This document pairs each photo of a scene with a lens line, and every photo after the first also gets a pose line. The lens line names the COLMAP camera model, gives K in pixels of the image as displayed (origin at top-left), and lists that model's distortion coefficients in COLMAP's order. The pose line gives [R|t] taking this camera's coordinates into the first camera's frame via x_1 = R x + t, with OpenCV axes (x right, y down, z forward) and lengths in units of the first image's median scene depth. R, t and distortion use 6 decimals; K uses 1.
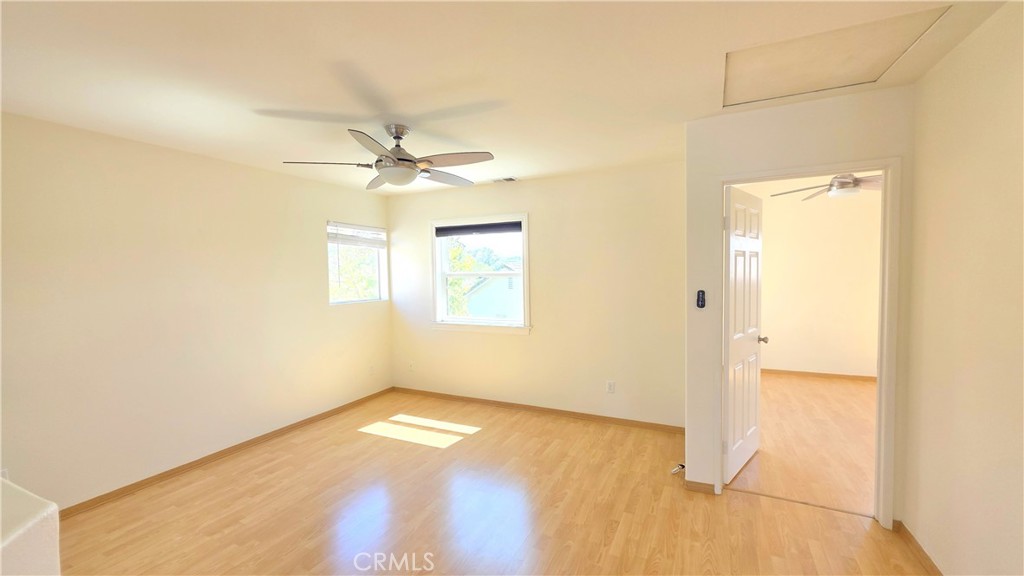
lens RADIAL K [[414.9, 0, 508.3], [0, 414.9, 289.5], [0, 0, 1]] dist [0.002687, -0.000181]
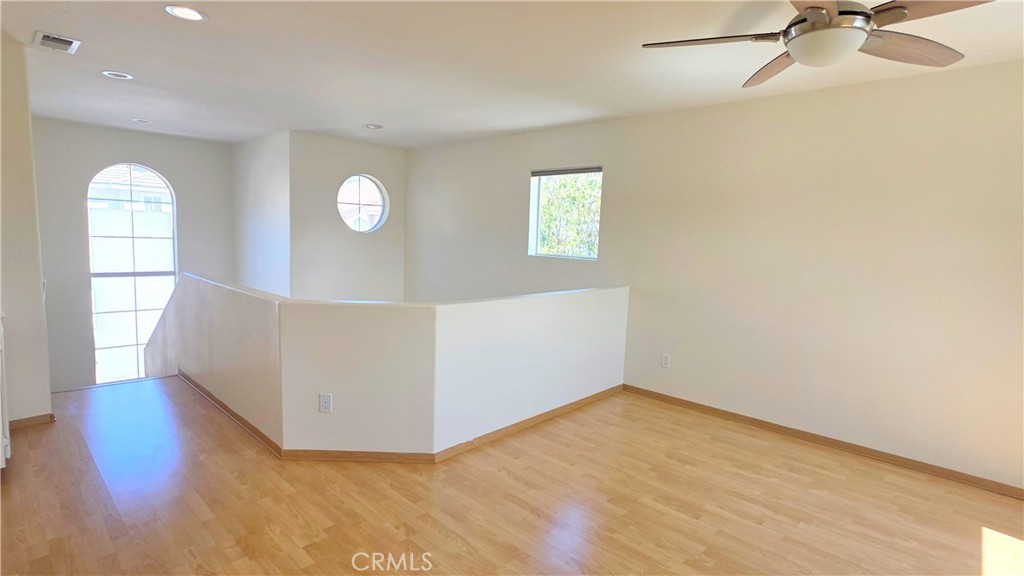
lens RADIAL K [[414.9, 0, 508.3], [0, 414.9, 289.5], [0, 0, 1]] dist [0.002687, -0.000181]
pose [[-0.212997, 0.134332, -0.967774, 0.358945], [-0.080149, 0.984763, 0.154331, -0.024070], [0.973760, 0.110438, -0.198985, 0.555687]]
